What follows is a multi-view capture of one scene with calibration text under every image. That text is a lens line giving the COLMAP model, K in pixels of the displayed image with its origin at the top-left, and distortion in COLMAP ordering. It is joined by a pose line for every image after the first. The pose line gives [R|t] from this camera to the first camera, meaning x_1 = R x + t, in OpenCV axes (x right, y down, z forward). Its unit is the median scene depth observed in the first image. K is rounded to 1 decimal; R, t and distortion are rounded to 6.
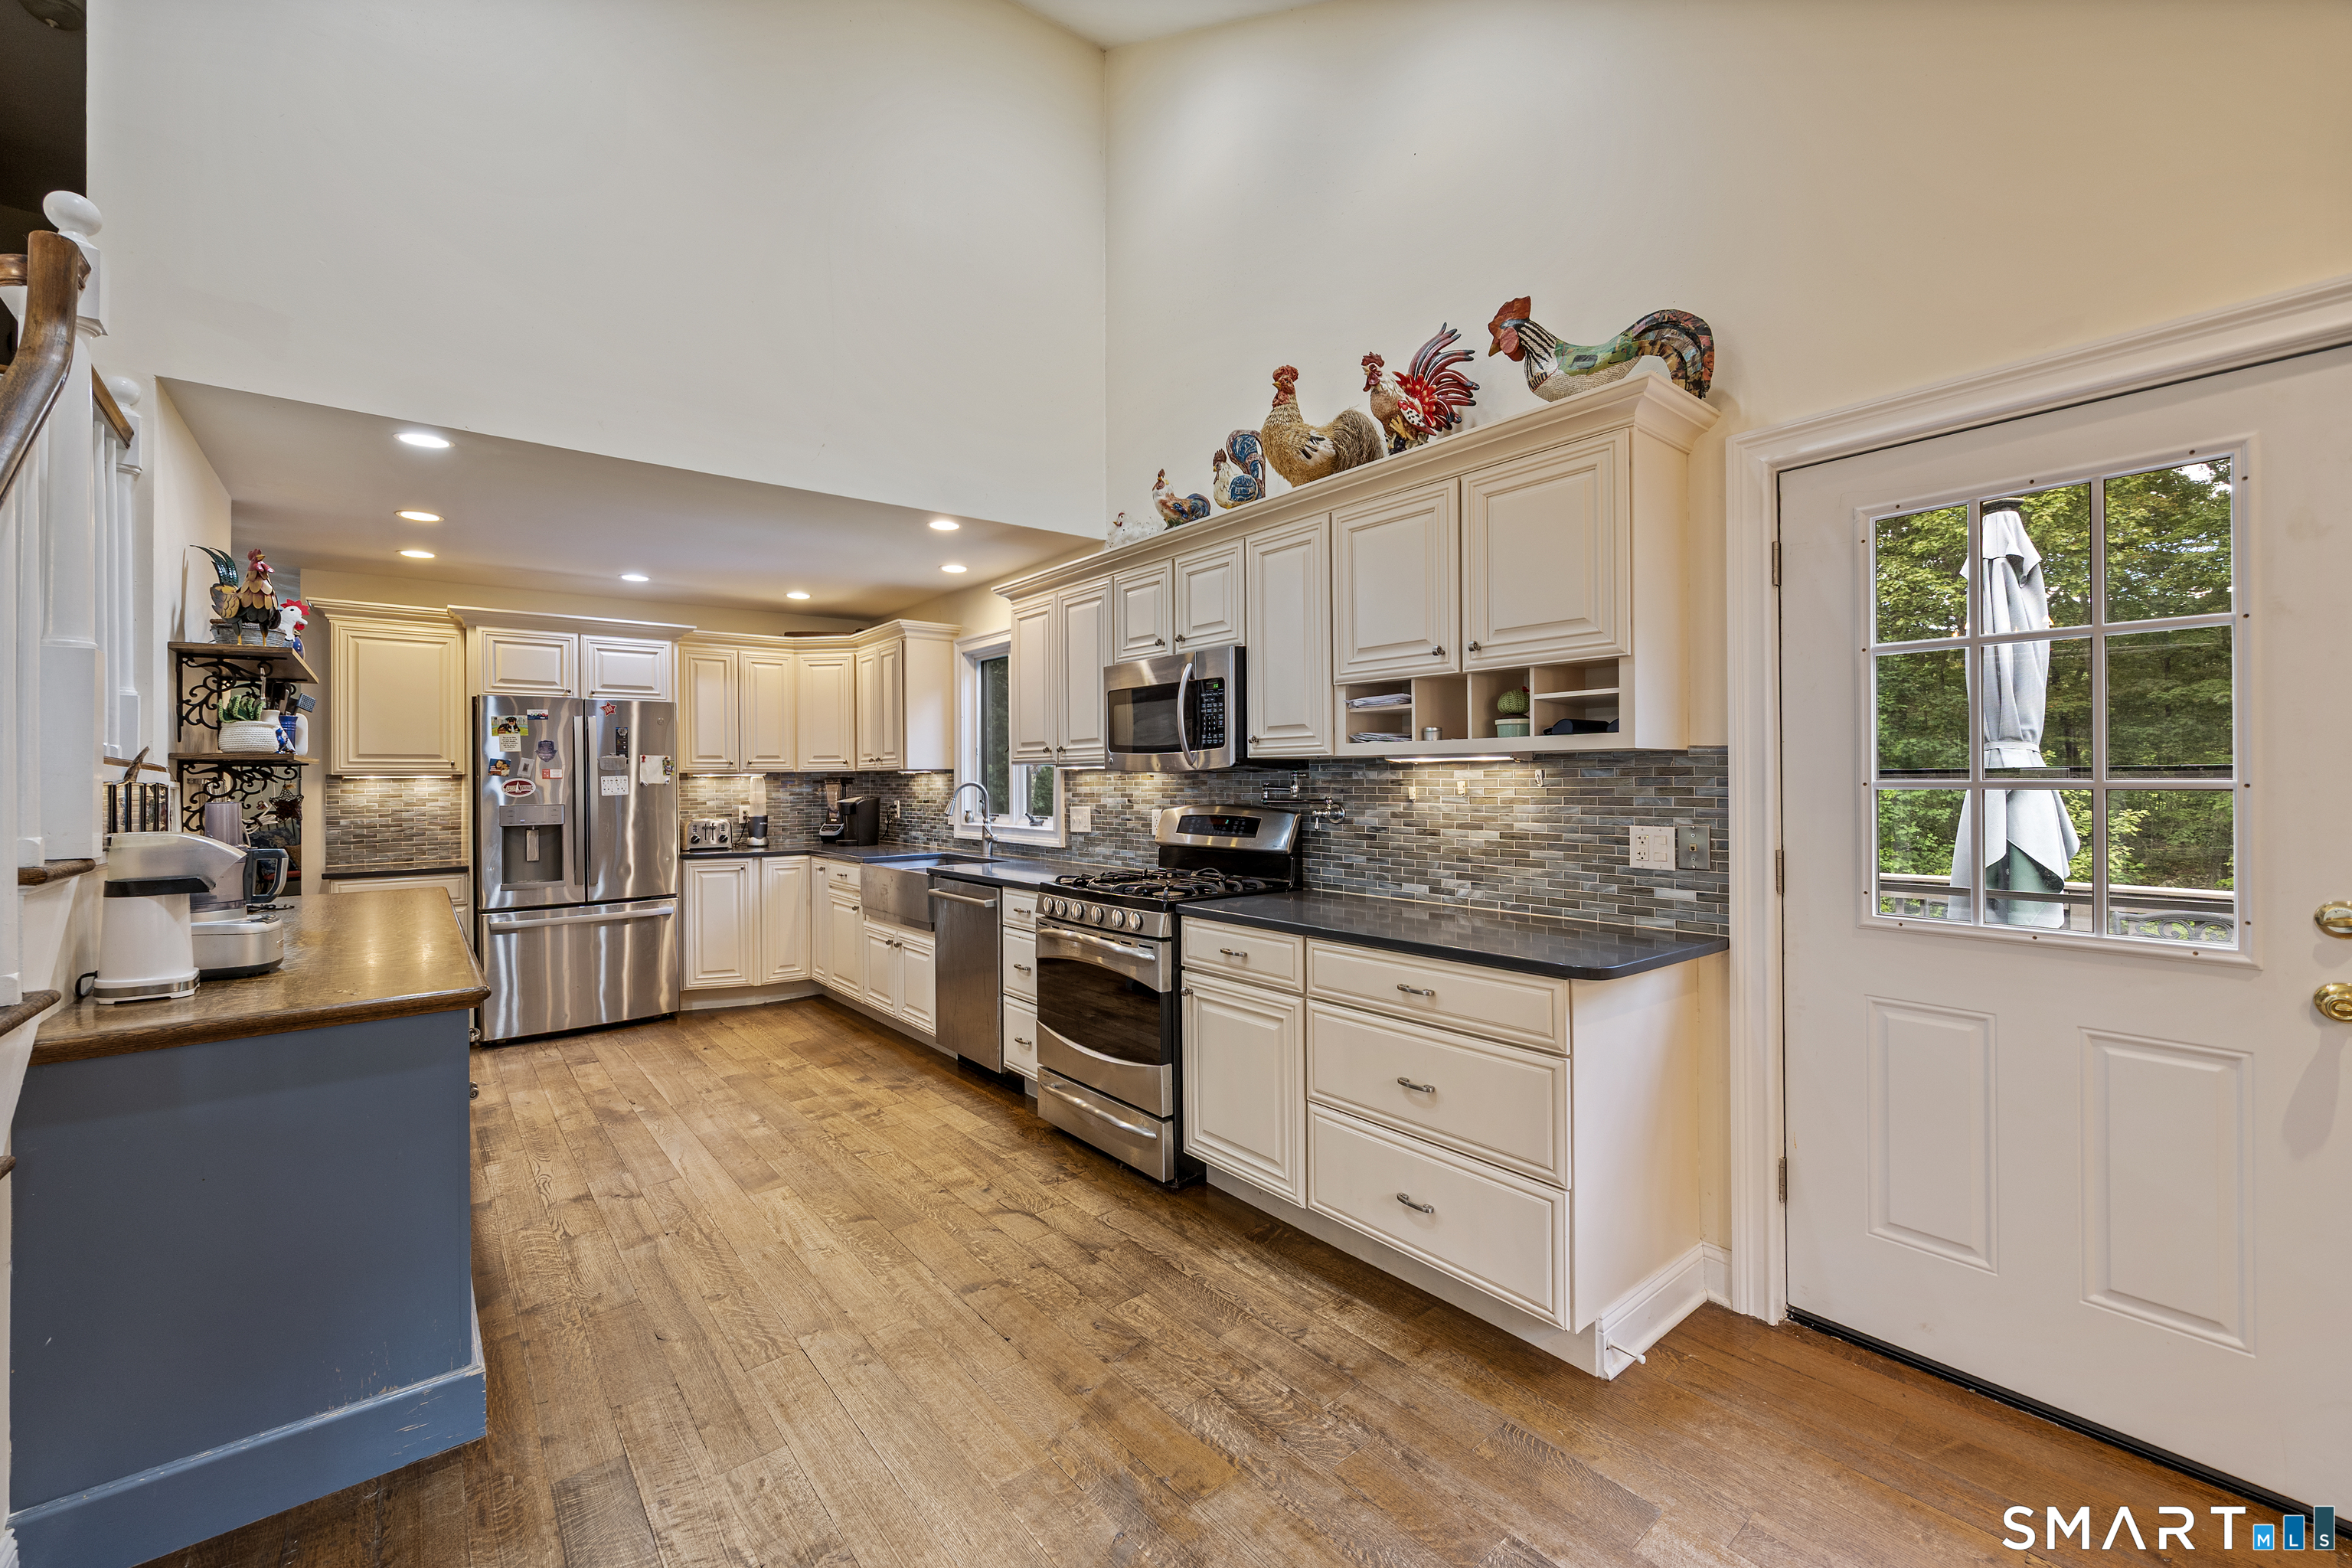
lens RADIAL K [[924.4, 0, 1185.8], [0, 924.4, 811.2], [0, 0, 1]] dist [-0.003167, 0.000833]
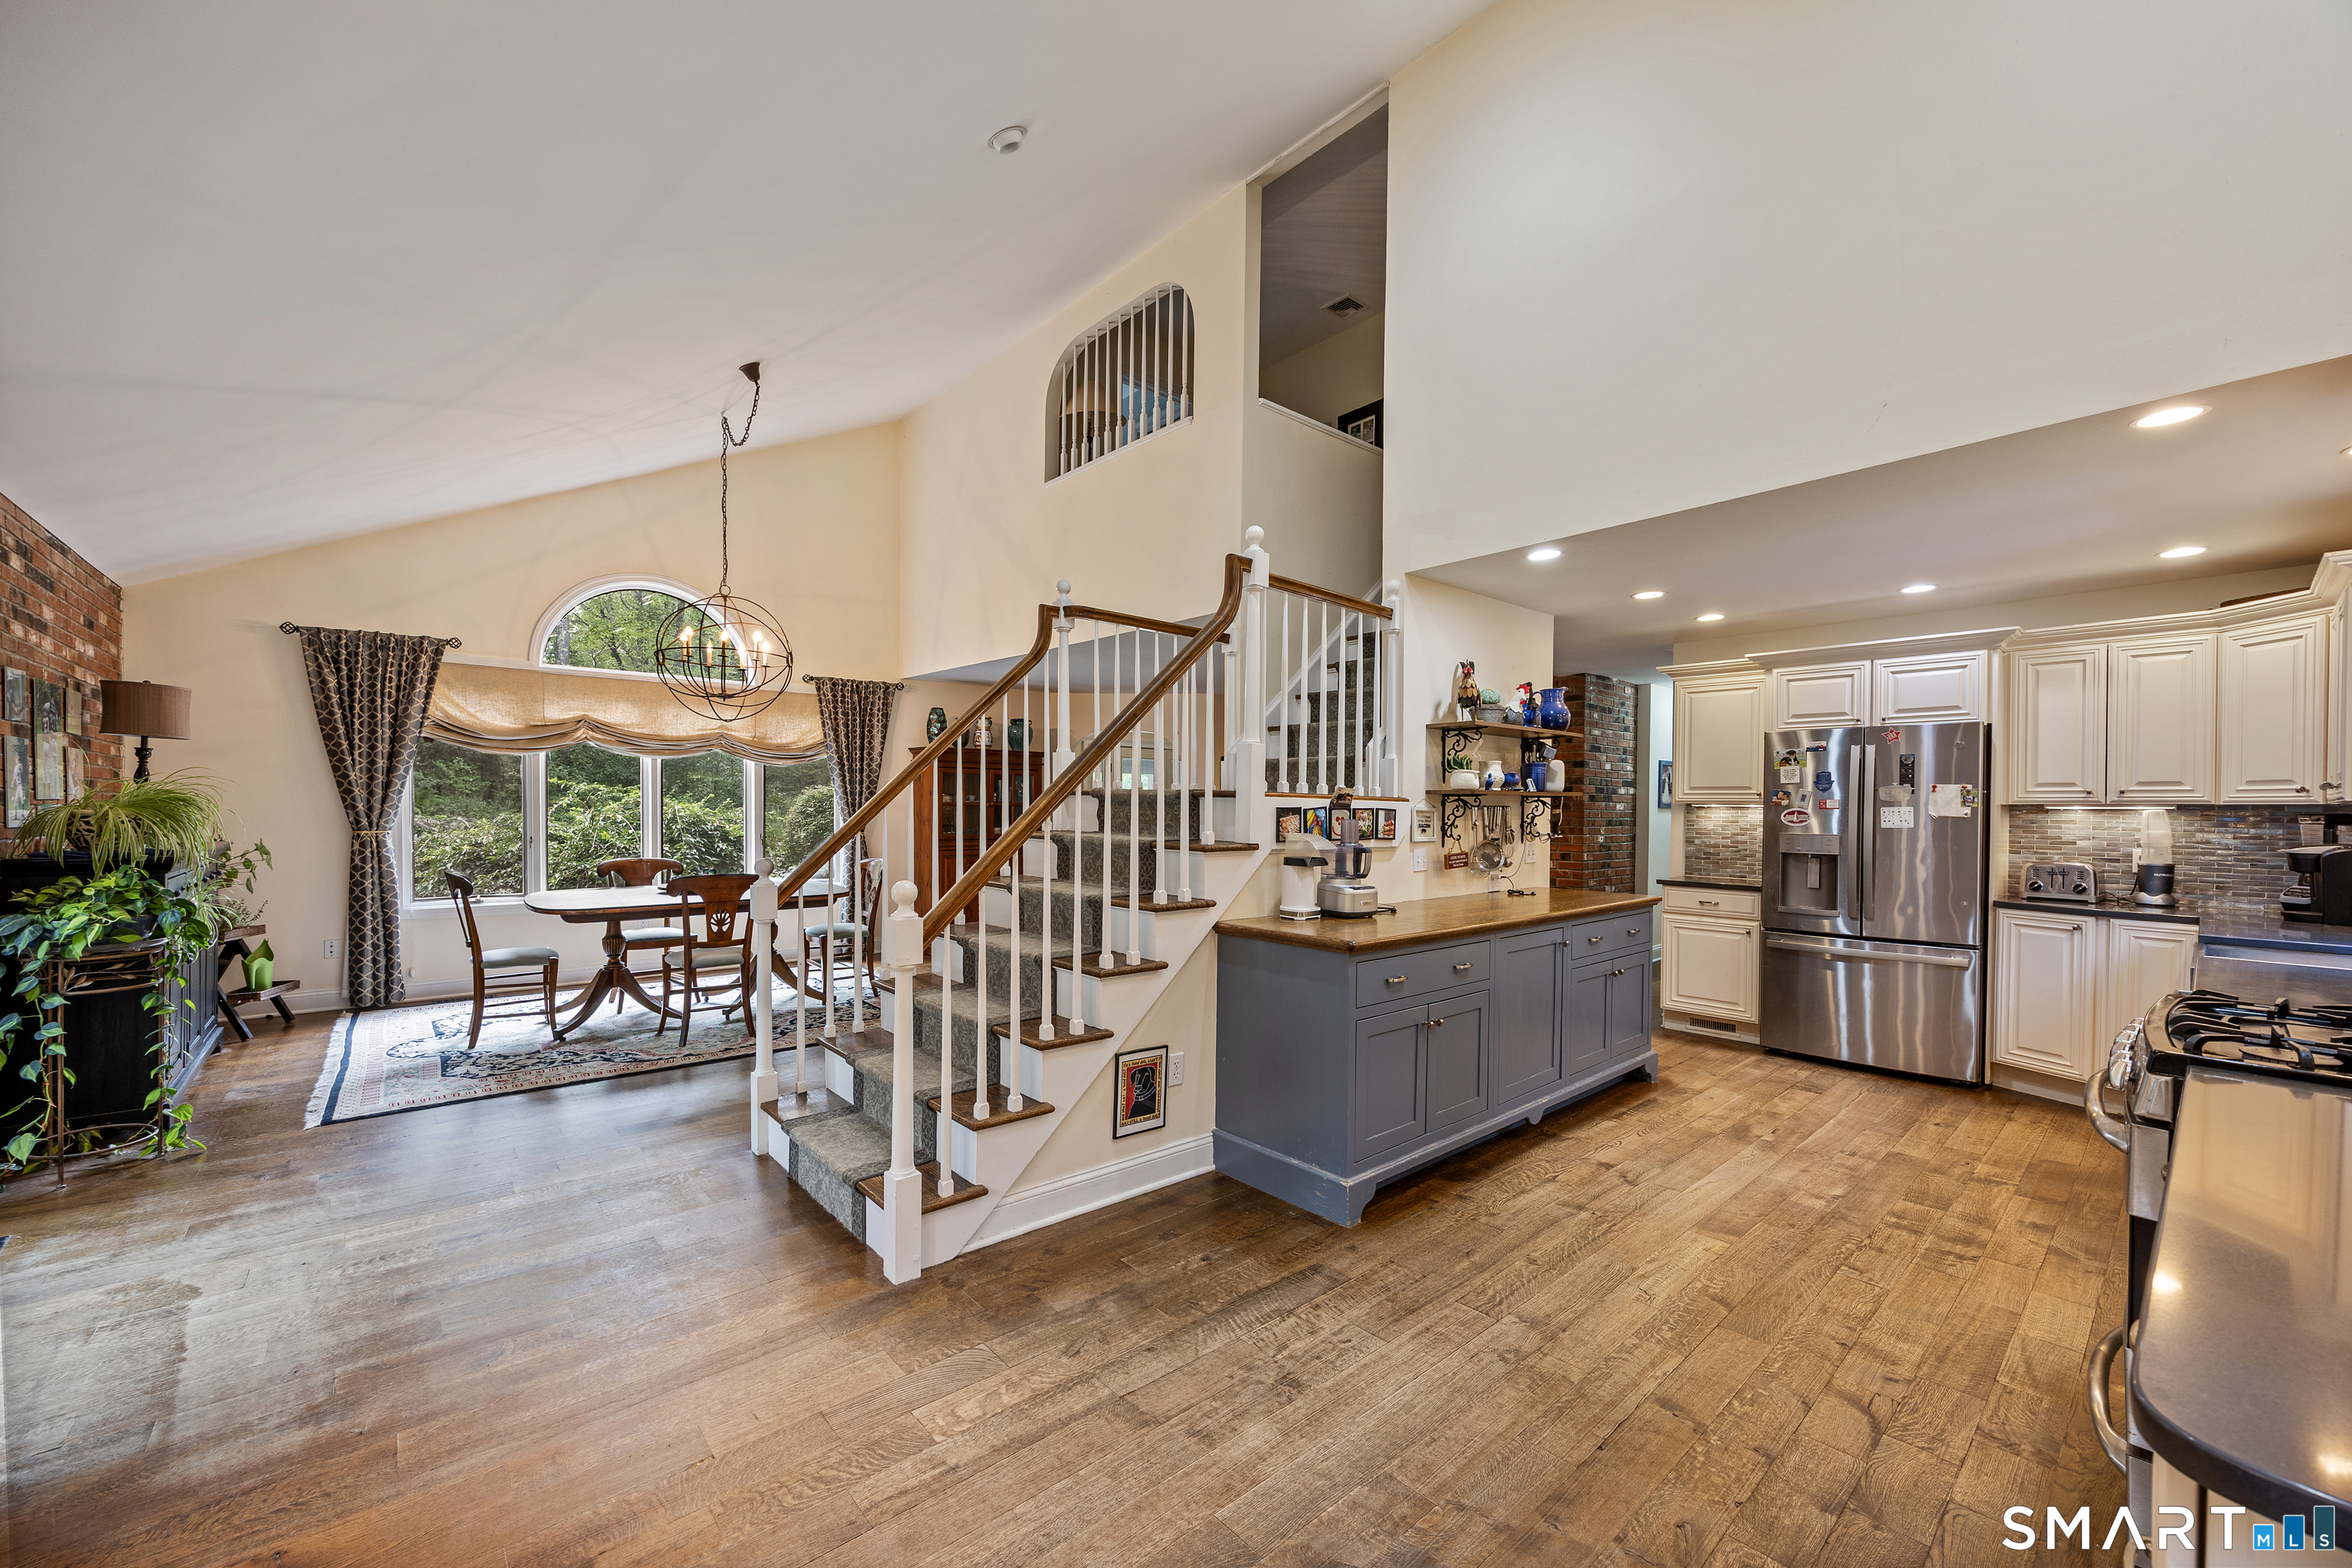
lens RADIAL K [[924.4, 0, 1175.7], [0, 924.4, 847.7], [0, 0, 1]] dist [-0.003167, 0.000833]
pose [[0.019710, 0.054935, -0.998295, 0.342071], [-0.044229, 0.997560, 0.054021, -0.017107], [0.998827, 0.043089, 0.022092, 0.287198]]
